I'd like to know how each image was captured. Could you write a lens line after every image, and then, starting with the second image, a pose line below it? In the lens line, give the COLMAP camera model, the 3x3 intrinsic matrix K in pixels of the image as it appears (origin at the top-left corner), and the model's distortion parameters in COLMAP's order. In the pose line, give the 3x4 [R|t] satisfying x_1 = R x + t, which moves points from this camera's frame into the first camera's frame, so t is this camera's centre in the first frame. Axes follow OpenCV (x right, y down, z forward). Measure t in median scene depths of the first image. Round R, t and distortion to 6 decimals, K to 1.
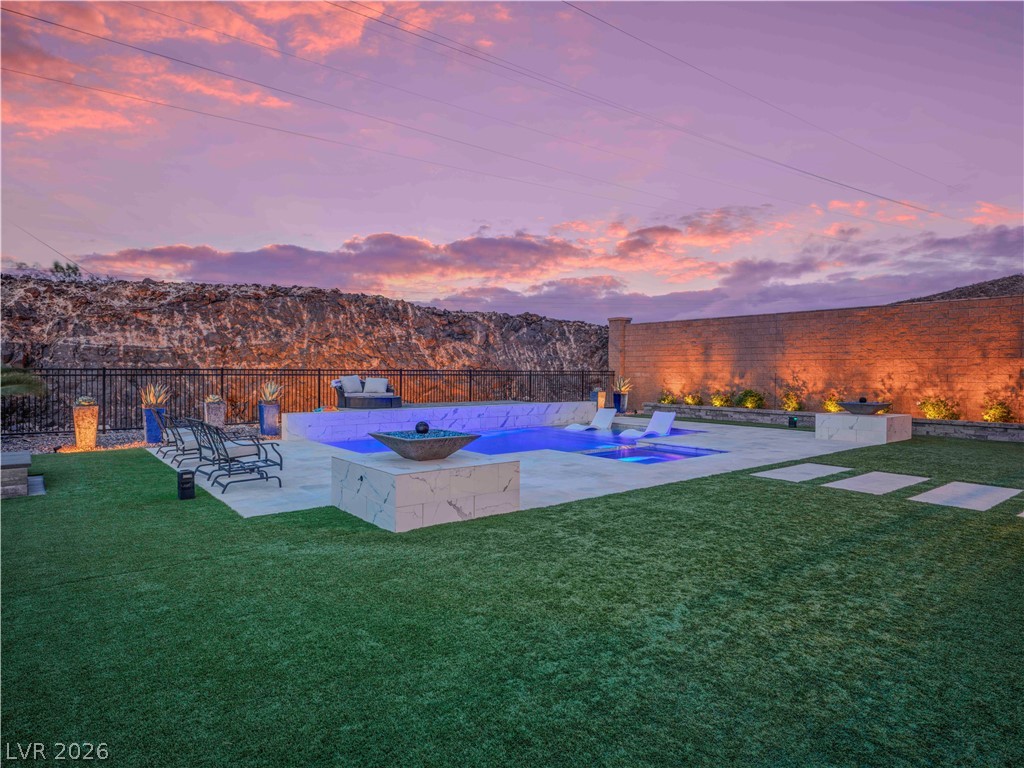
lens RADIAL K [[598.0, 0, 512.0], [0, 598.0, 384.0], [0, 0, 1]] dist [0.001427, 0.001771]
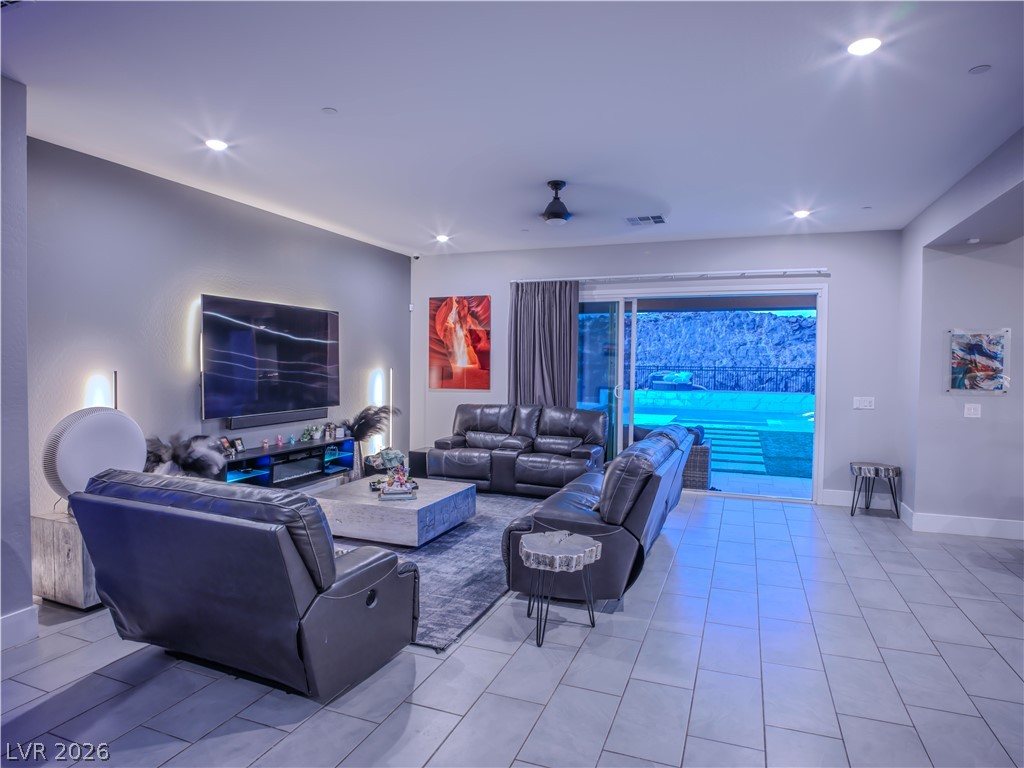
lens RADIAL K [[604.6, 0, 512.0], [0, 604.6, 384.0], [0, 0, 1]] dist [-0.030710, -0.001489]
pose [[0.498548, 0.030887, -0.866312, 0.750402], [-0.026208, 0.999445, 0.020552, 0.000537], [0.866466, 0.012458, 0.499081, -0.126832]]
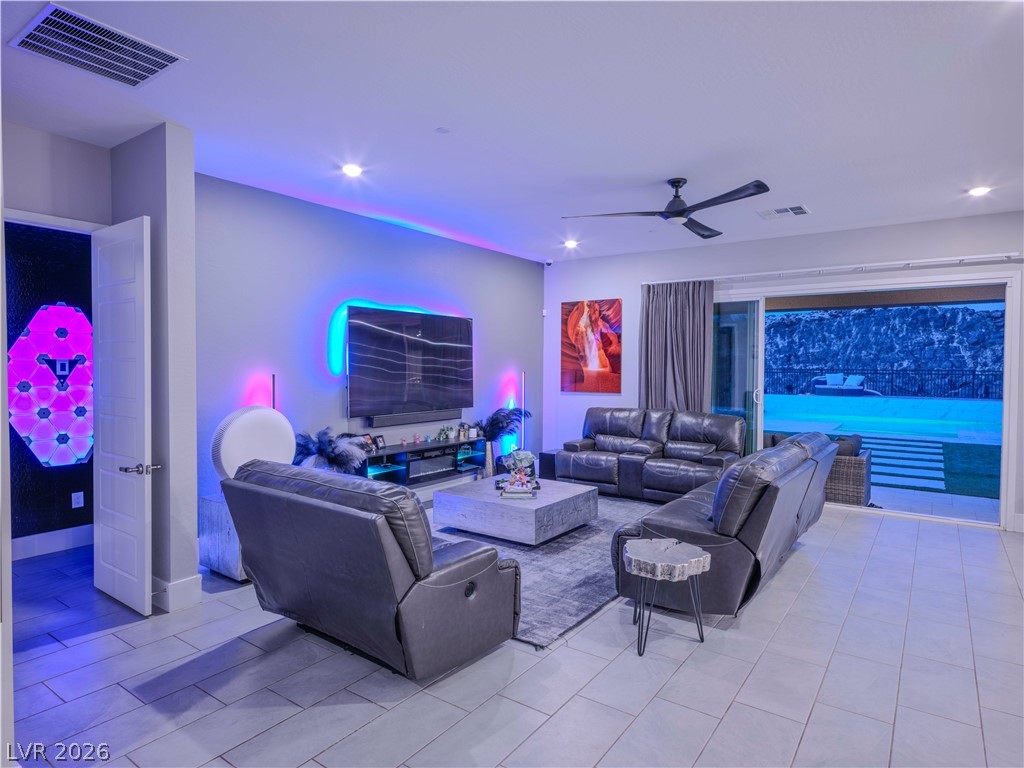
lens RADIAL K [[598.0, 0, 512.0], [0, 598.0, 384.0], [0, 0, 1]] dist [0.001427, 0.001771]
pose [[0.268596, 0.027041, -0.962873, 0.756615], [-0.025013, 0.999465, 0.021091, 0.000350], [0.962928, 0.018420, 0.269128, -0.115341]]
